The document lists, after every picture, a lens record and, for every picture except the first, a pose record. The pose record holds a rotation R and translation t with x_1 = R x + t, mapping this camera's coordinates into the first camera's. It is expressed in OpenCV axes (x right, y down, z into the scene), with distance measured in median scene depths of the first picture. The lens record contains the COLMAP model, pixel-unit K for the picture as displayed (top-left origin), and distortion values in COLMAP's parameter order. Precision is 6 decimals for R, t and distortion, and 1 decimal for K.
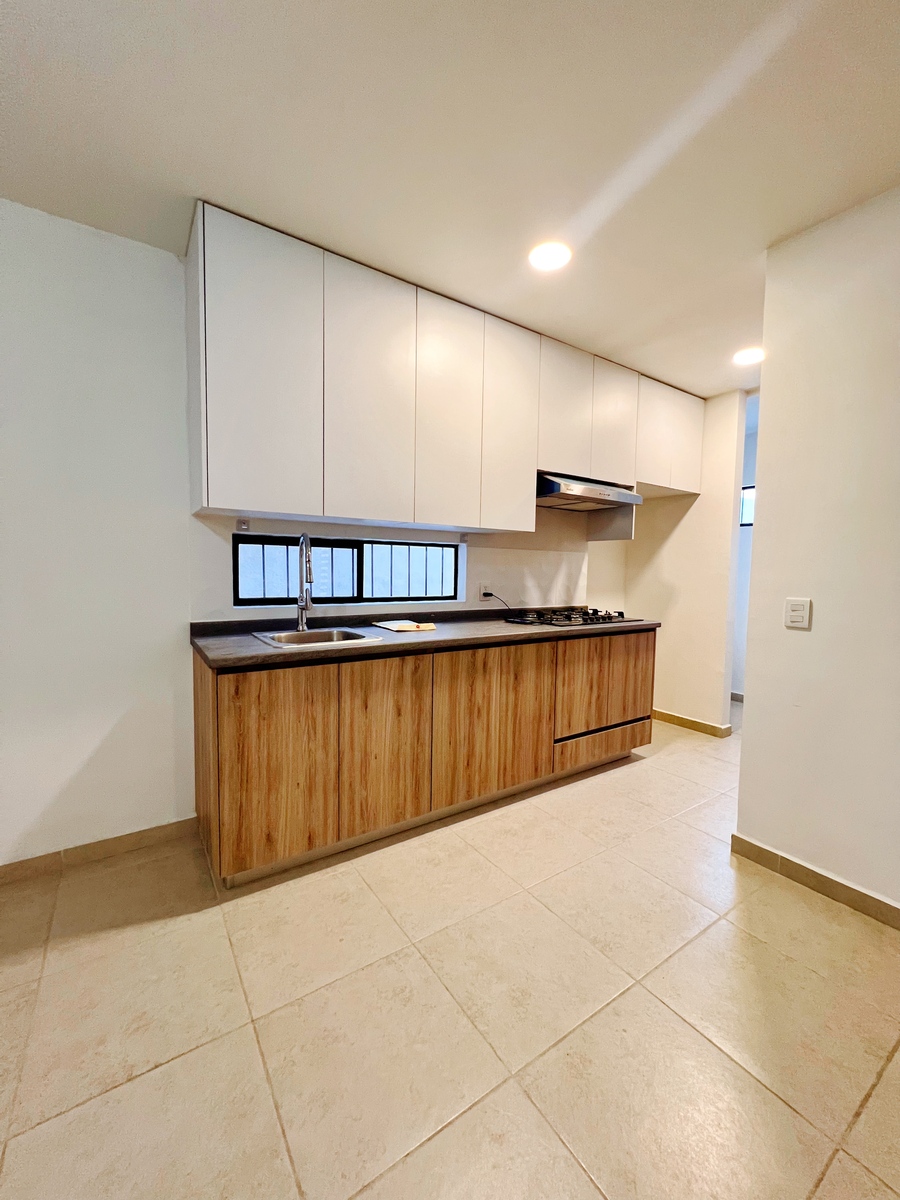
lens RADIAL K [[486.2, 0, 444.8], [0, 486.2, 594.8], [0, 0, 1]] dist [-0.001334, 0.000007]
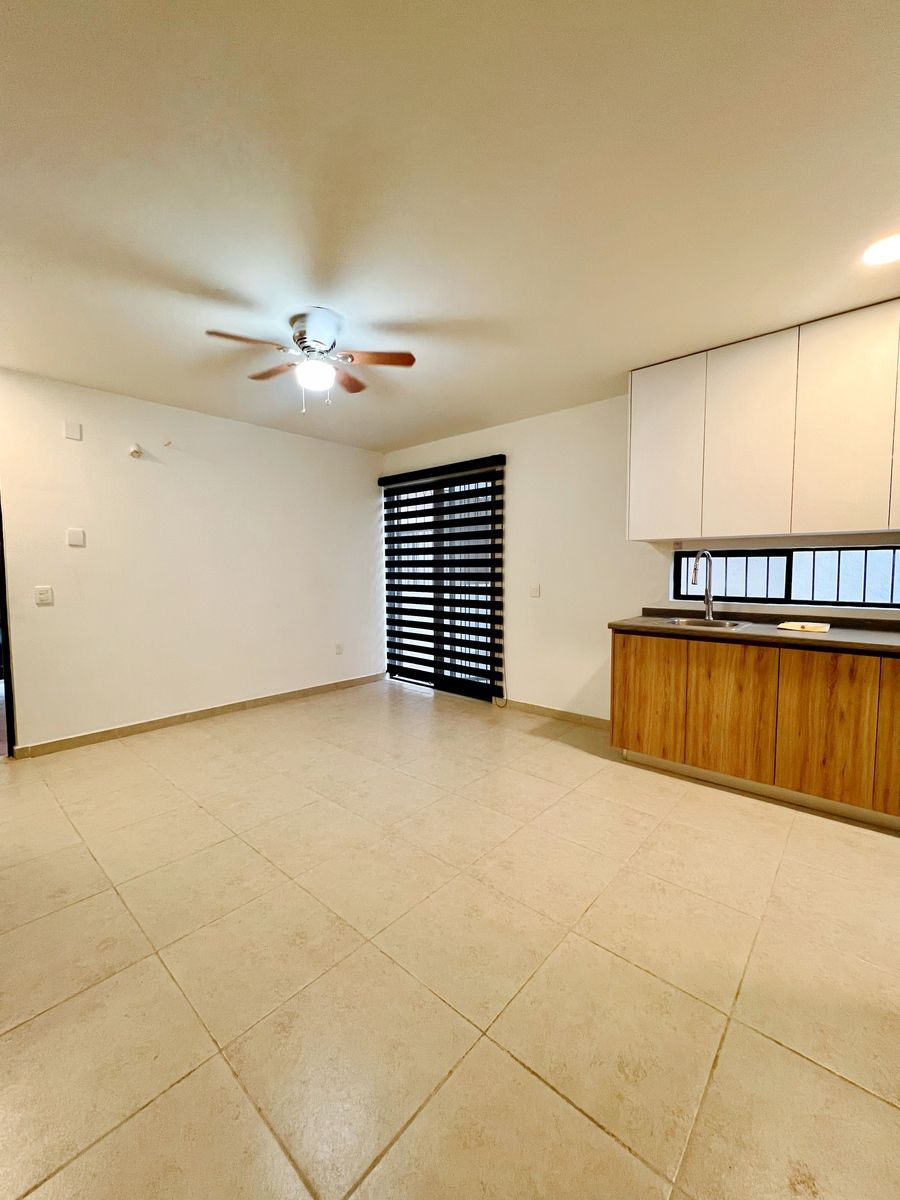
lens RADIAL K [[486.2, 0, 449.1], [0, 486.2, 597.6], [0, 0, 1]] dist [-0.001334, 0.000007]
pose [[0.244006, 0.042895, -0.968825, 0.920028], [-0.042966, 0.998518, 0.033389, -0.003226], [0.968821, 0.033479, 0.245487, -0.046758]]
